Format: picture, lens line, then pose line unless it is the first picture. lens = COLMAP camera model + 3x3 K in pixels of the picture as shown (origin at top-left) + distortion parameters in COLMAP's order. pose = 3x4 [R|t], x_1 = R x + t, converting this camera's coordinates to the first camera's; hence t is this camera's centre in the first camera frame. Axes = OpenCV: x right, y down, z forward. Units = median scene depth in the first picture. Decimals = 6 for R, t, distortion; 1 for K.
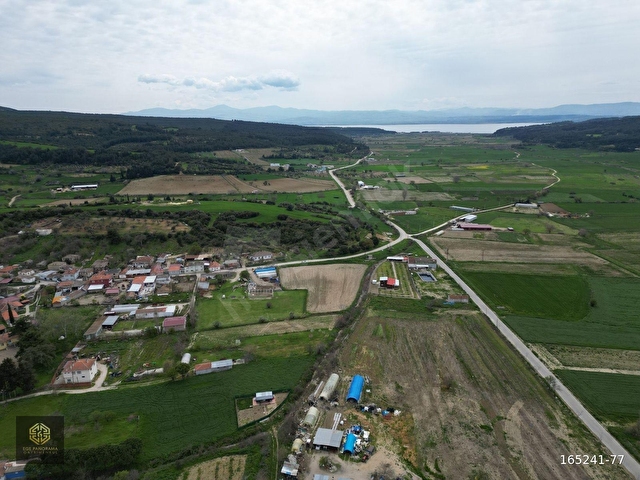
lens RADIAL K [[443.5, 0, 318.0], [0, 443.5, 240.5], [0, 0, 1]] dist [0.092046, -0.090456]
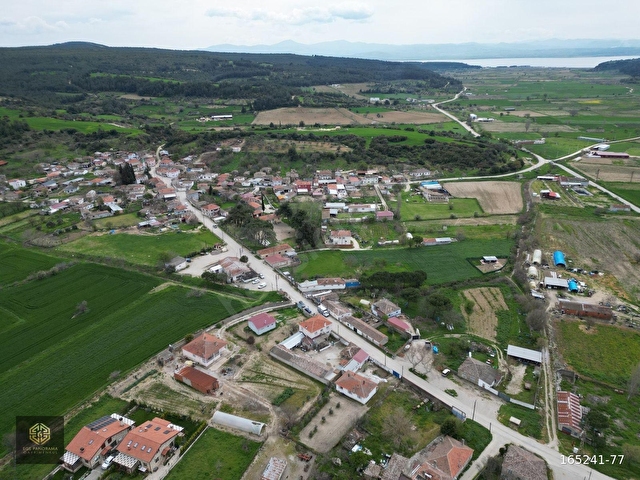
lens RADIAL K [[443.5, 0, 318.0], [0, 443.5, 240.5], [0, 0, 1]] dist [0.092046, -0.090456]
pose [[0.990517, 0.046853, -0.129157, -0.190777], [-0.030151, 0.991269, 0.128363, 0.055579], [0.134043, -0.123251, 0.983281, -0.162035]]
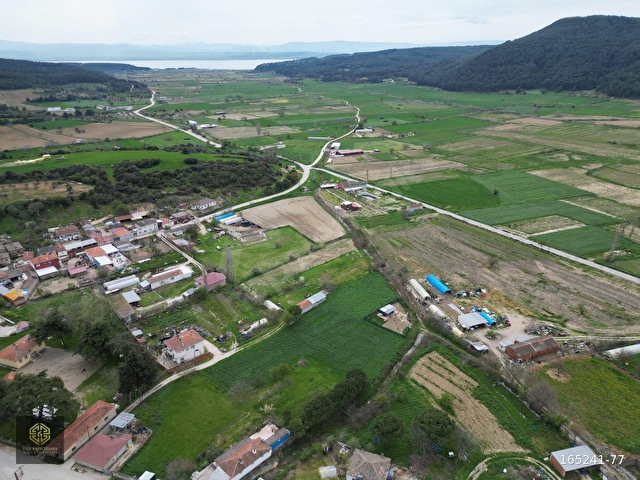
lens RADIAL K [[443.5, 0, 318.0], [0, 443.5, 240.5], [0, 0, 1]] dist [0.092046, -0.090456]
pose [[0.857073, -0.200688, 0.474499, -0.306267], [0.139532, 0.977010, 0.161191, -0.005418], [-0.495940, -0.071945, 0.865371, 0.067943]]
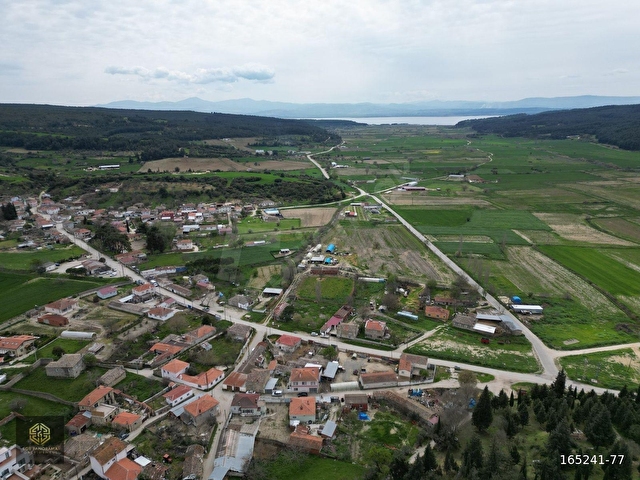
lens RADIAL K [[443.5, 0, 318.0], [0, 443.5, 240.5], [0, 0, 1]] dist [0.092046, -0.090456]
pose [[0.998333, -0.017290, 0.055071, -0.032942], [0.016482, 0.999750, 0.015092, 0.113579], [-0.055318, -0.014159, 0.998368, -0.407076]]
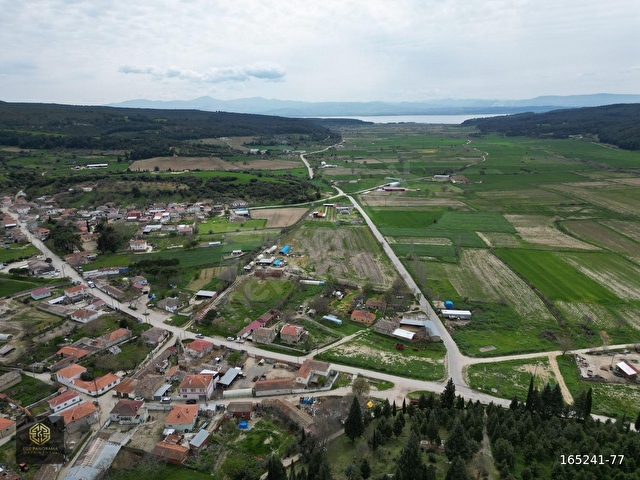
lens RADIAL K [[443.5, 0, 318.0], [0, 443.5, 240.5], [0, 0, 1]] dist [0.092046, -0.090456]
pose [[0.999481, -0.010685, 0.030382, 0.074344], [0.010147, 0.999790, 0.017810, 0.109803], [-0.030566, -0.017493, 0.999380, -0.403704]]
